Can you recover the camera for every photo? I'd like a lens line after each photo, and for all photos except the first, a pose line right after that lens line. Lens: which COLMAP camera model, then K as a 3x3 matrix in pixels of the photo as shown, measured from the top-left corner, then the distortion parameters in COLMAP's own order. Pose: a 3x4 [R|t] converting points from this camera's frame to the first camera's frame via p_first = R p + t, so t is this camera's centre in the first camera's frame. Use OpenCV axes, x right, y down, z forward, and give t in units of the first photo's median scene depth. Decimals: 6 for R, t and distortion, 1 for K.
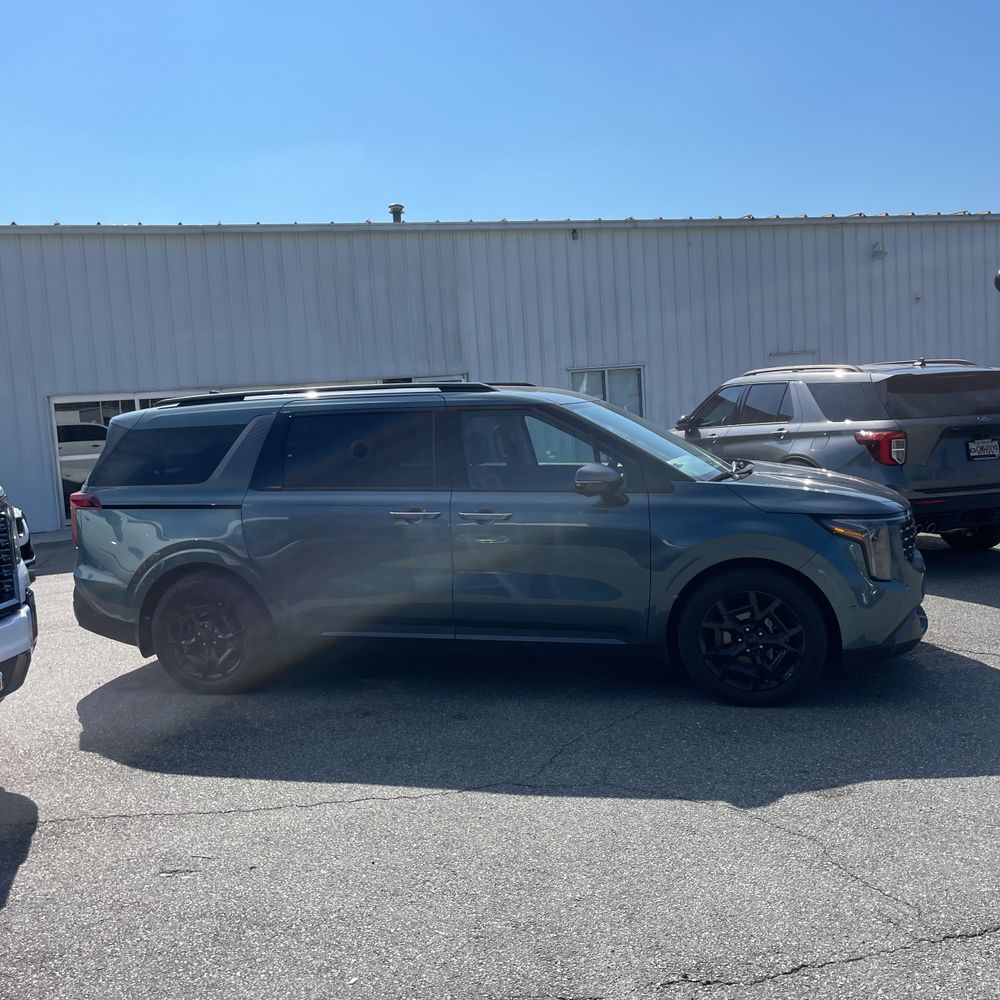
lens RADIAL K [[1005.9, 0, 490.5], [0, 1005.9, 496.2], [0, 0, 1]] dist [0.086634, -0.106587]
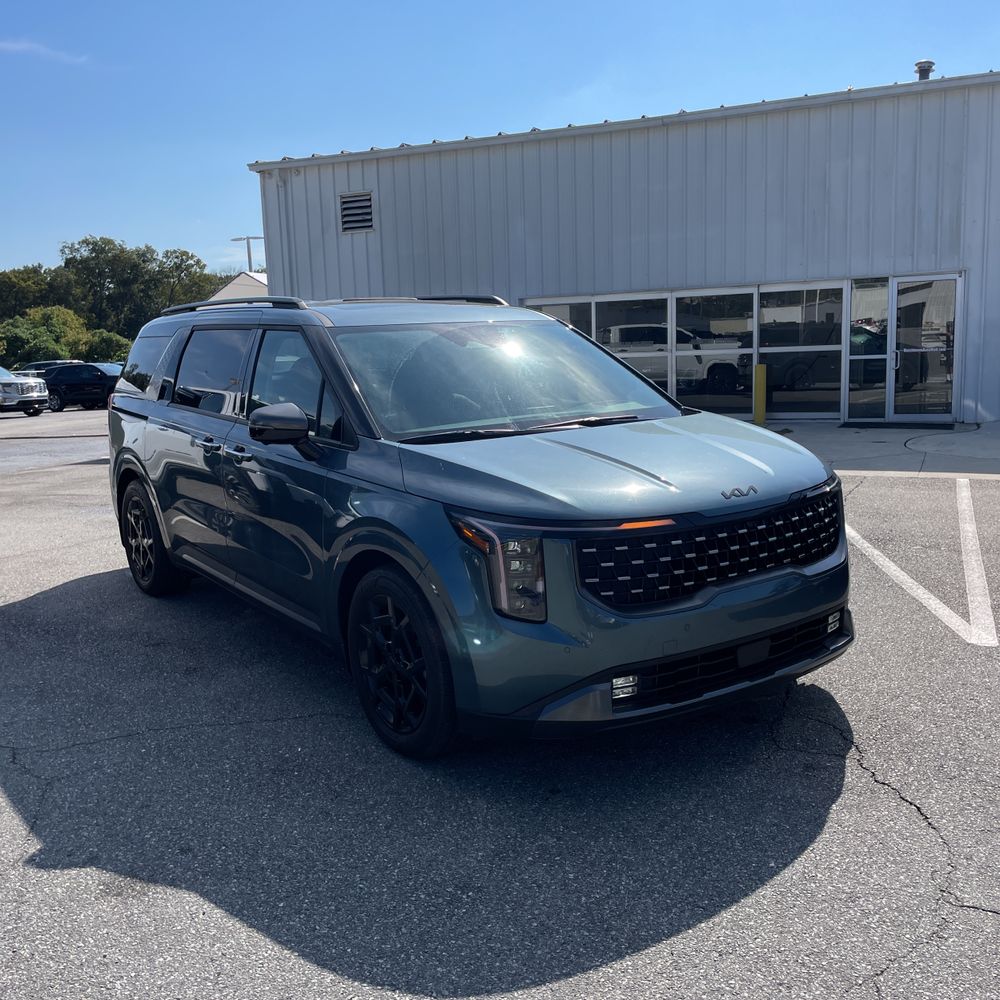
lens RADIAL K [[1017.7, 0, 505.7], [0, 1017.7, 469.7], [0, 0, 1]] dist [0.038854, -0.003375]
pose [[0.769184, 0.121001, -0.627467, 0.446300], [-0.073104, 0.992125, 0.101706, -0.044891], [0.634832, -0.032360, 0.771972, 0.284703]]
